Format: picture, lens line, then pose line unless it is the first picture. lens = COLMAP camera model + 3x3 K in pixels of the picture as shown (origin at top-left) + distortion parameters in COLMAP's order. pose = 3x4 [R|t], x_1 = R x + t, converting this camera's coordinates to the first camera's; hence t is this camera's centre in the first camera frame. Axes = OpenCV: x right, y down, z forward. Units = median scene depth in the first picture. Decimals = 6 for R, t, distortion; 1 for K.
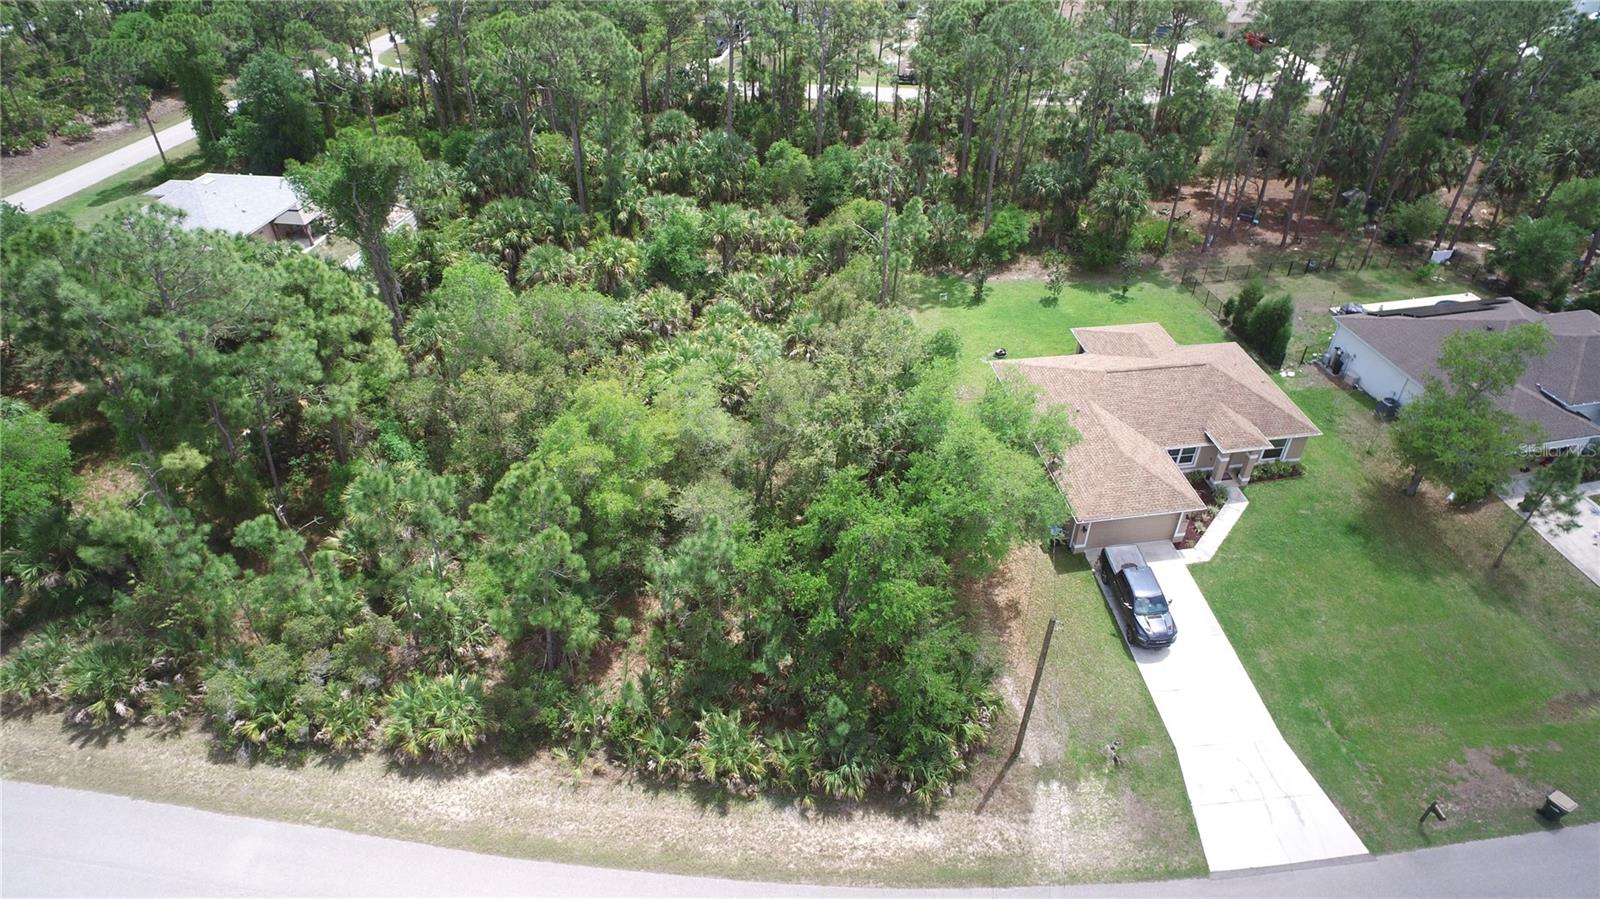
lens RADIAL K [[937.4, 0, 800.0], [0, 937.4, 449.5], [0, 0, 1]] dist [-0.112162, 0.080681]
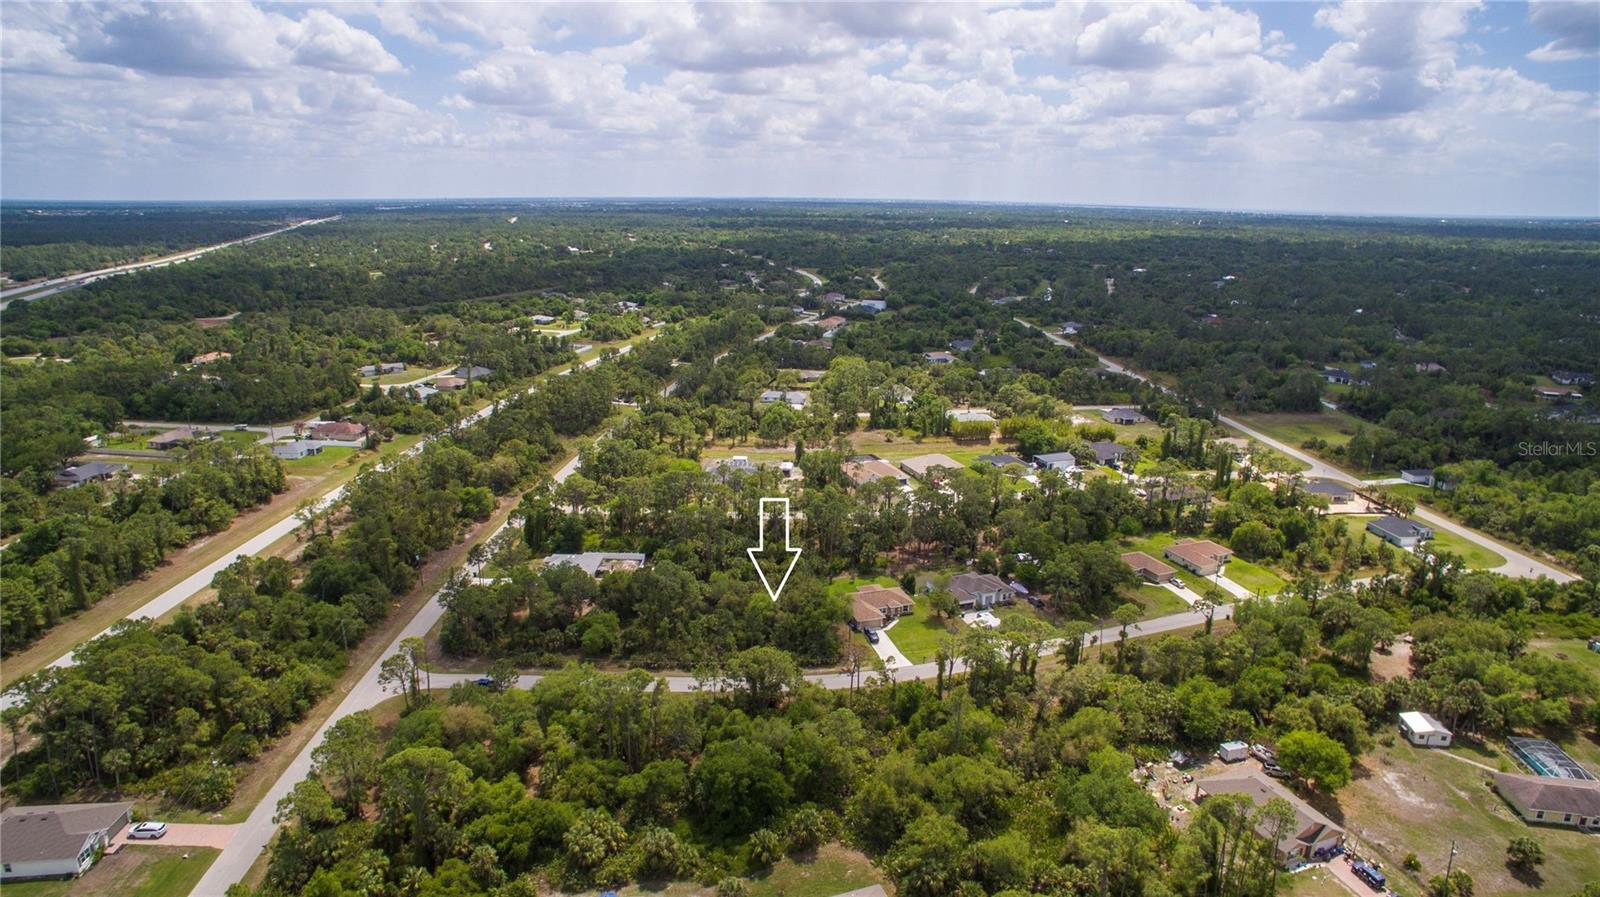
lens RADIAL K [[937.4, 0, 800.0], [0, 937.4, 448.5], [0, 0, 1]] dist [-0.112162, 0.080681]
pose [[0.985236, -0.024976, 0.169373, -0.862558], [0.087129, 0.924751, -0.370464, 1.130290], [-0.147375, 0.379752, 0.913274, -4.053220]]
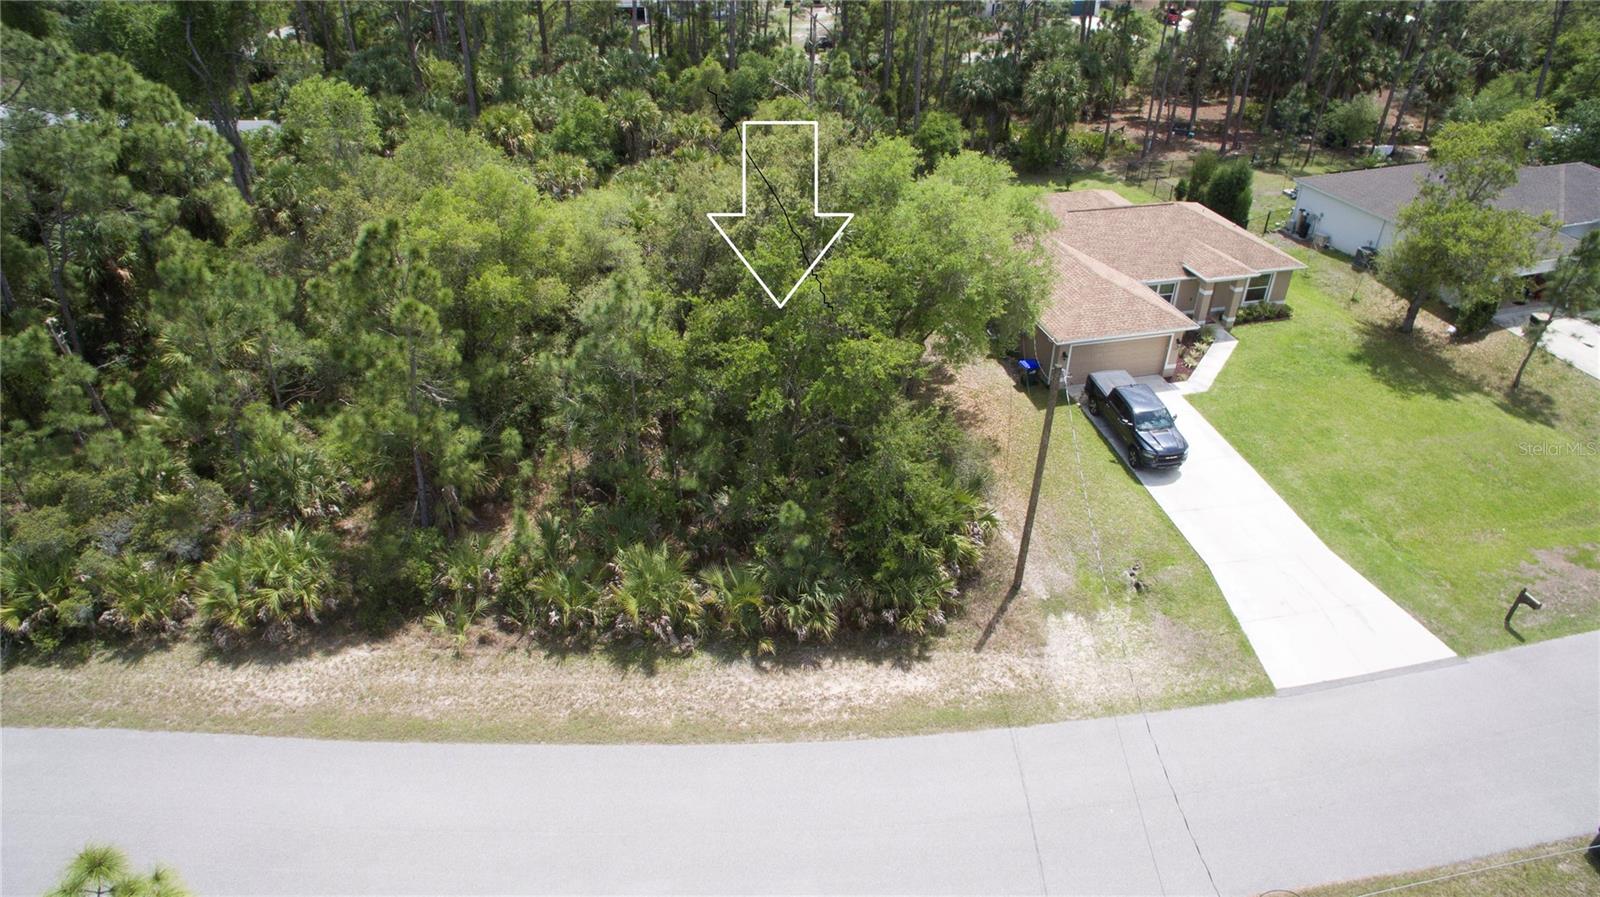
lens RADIAL K [[937.4, 0, 800.0], [0, 937.4, 448.5], [0, 0, 1]] dist [-0.112162, 0.080681]
pose [[0.995491, -0.049120, 0.081148, -0.012875], [0.055135, 0.995761, -0.073627, 0.262604], [-0.077187, 0.077769, 0.993979, 0.204486]]
